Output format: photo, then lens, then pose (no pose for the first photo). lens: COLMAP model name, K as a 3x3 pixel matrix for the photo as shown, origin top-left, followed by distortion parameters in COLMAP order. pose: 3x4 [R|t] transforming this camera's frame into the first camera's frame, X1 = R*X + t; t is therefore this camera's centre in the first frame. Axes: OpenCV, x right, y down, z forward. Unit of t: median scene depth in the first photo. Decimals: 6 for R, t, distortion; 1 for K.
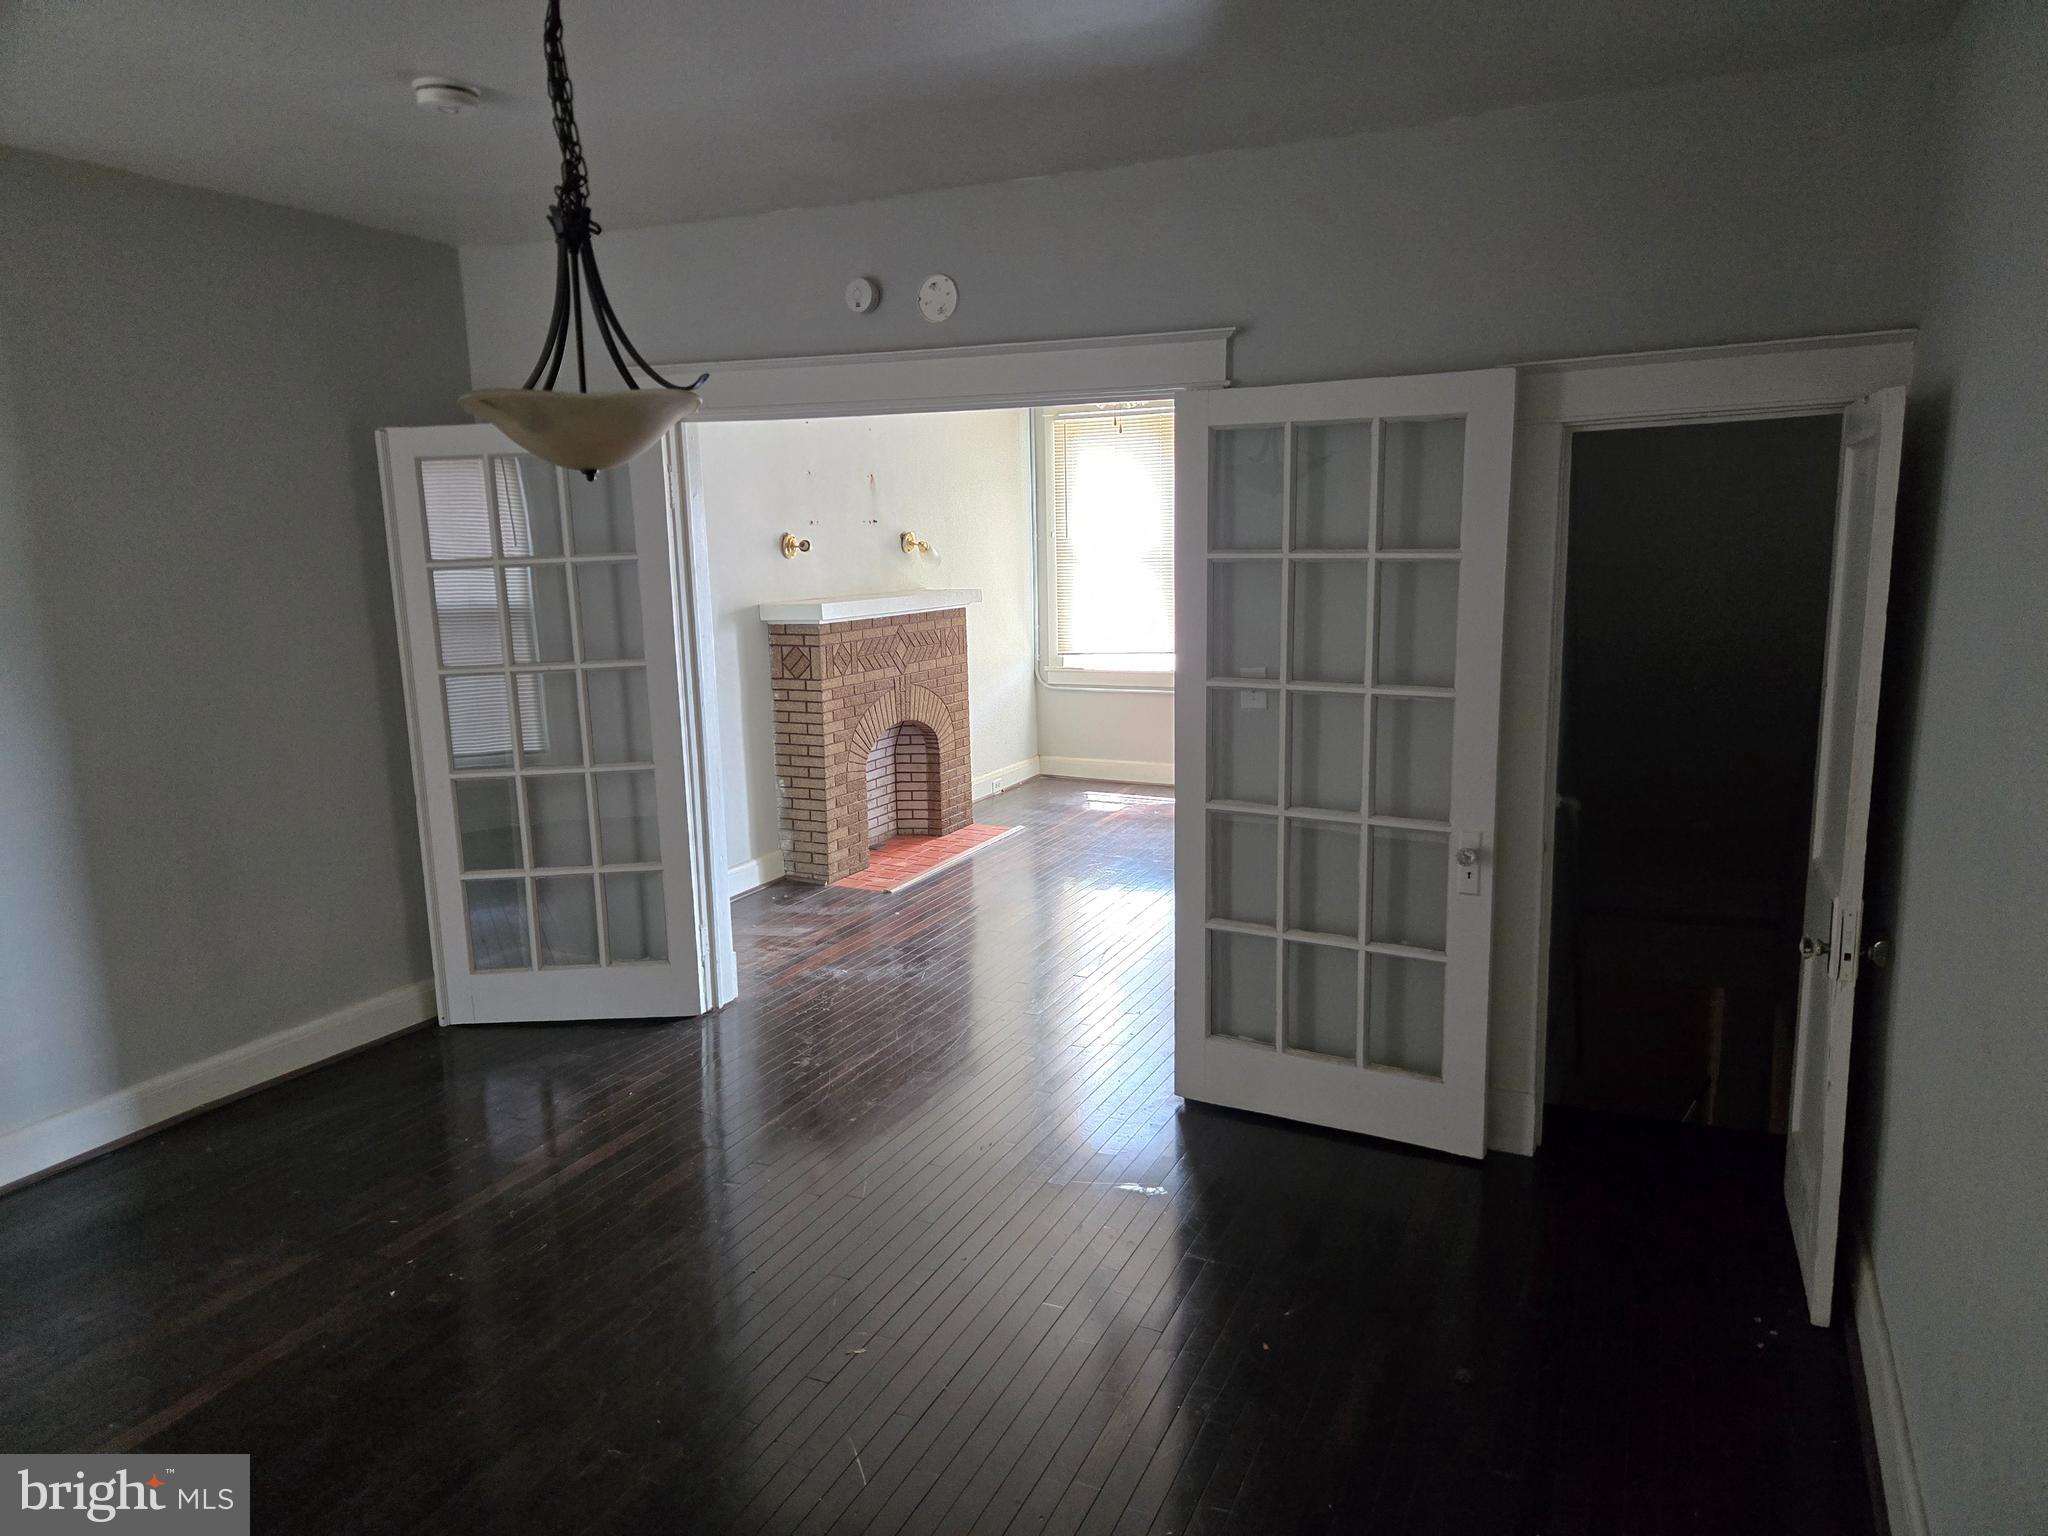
lens RADIAL K [[1372.0, 0, 1036.9], [0, 1372.0, 784.0], [0, 0, 1]] dist [0.012685, -0.004406]
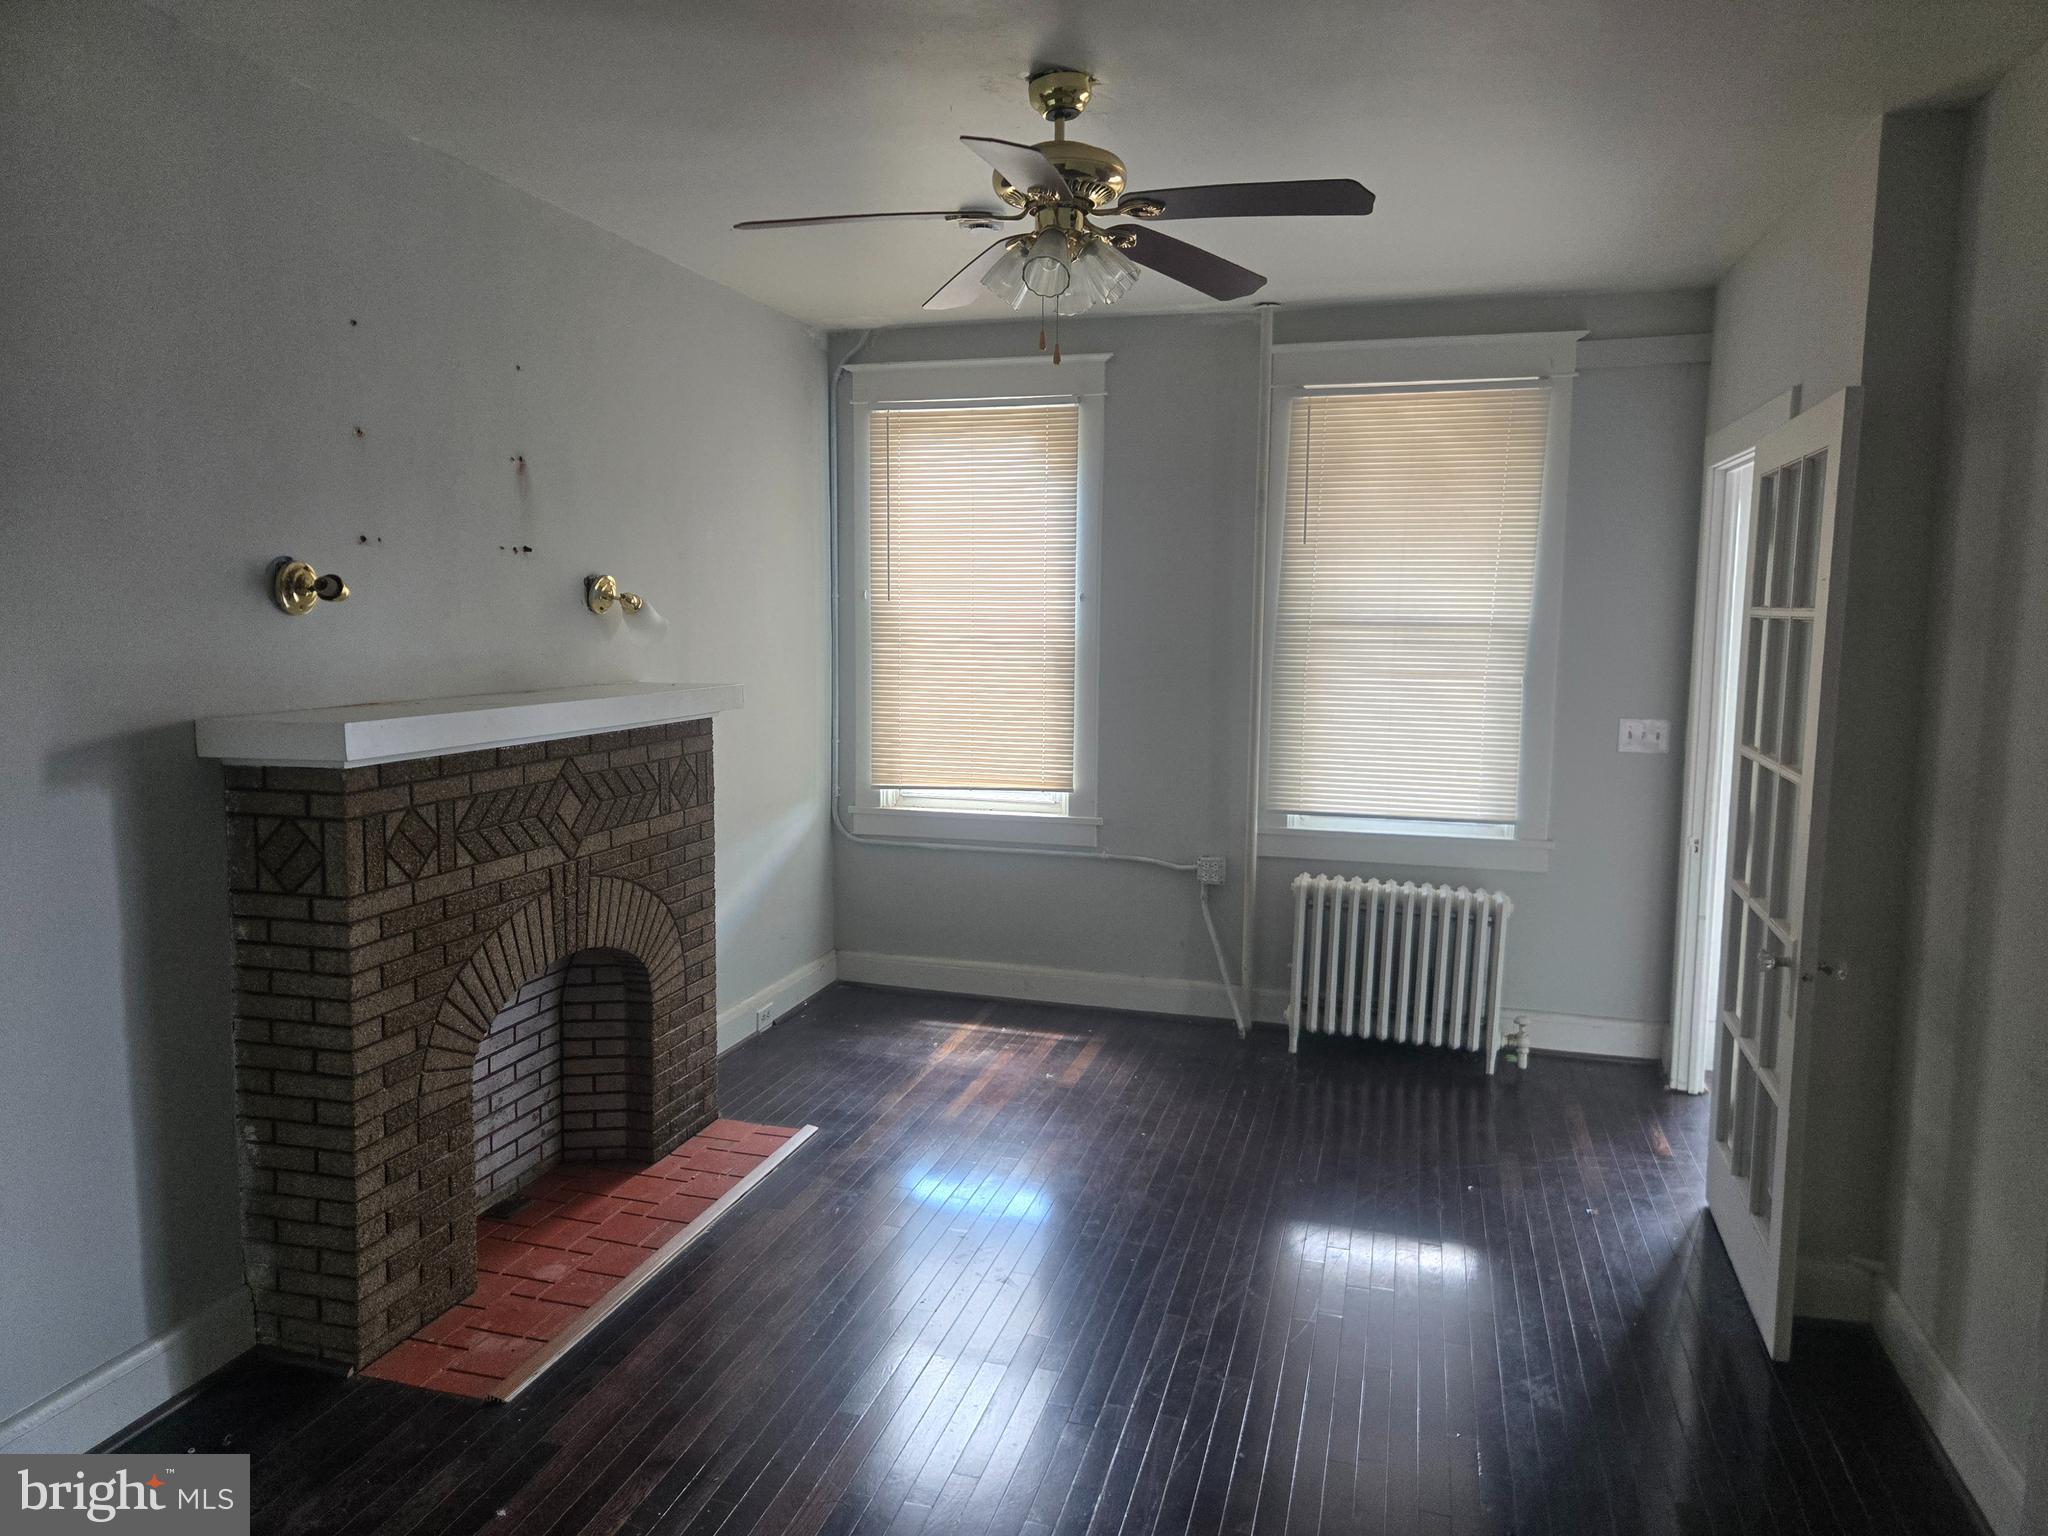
lens RADIAL K [[1372.0, 0, 1036.2], [0, 1372.0, 747.4], [0, 0, 1]] dist [0.012685, -0.004406]
pose [[0.986138, 0.015576, 0.165192, -0.017049], [-0.001628, 0.996444, -0.084238, -0.081243], [-0.165916, 0.082801, 0.982658, 0.507312]]
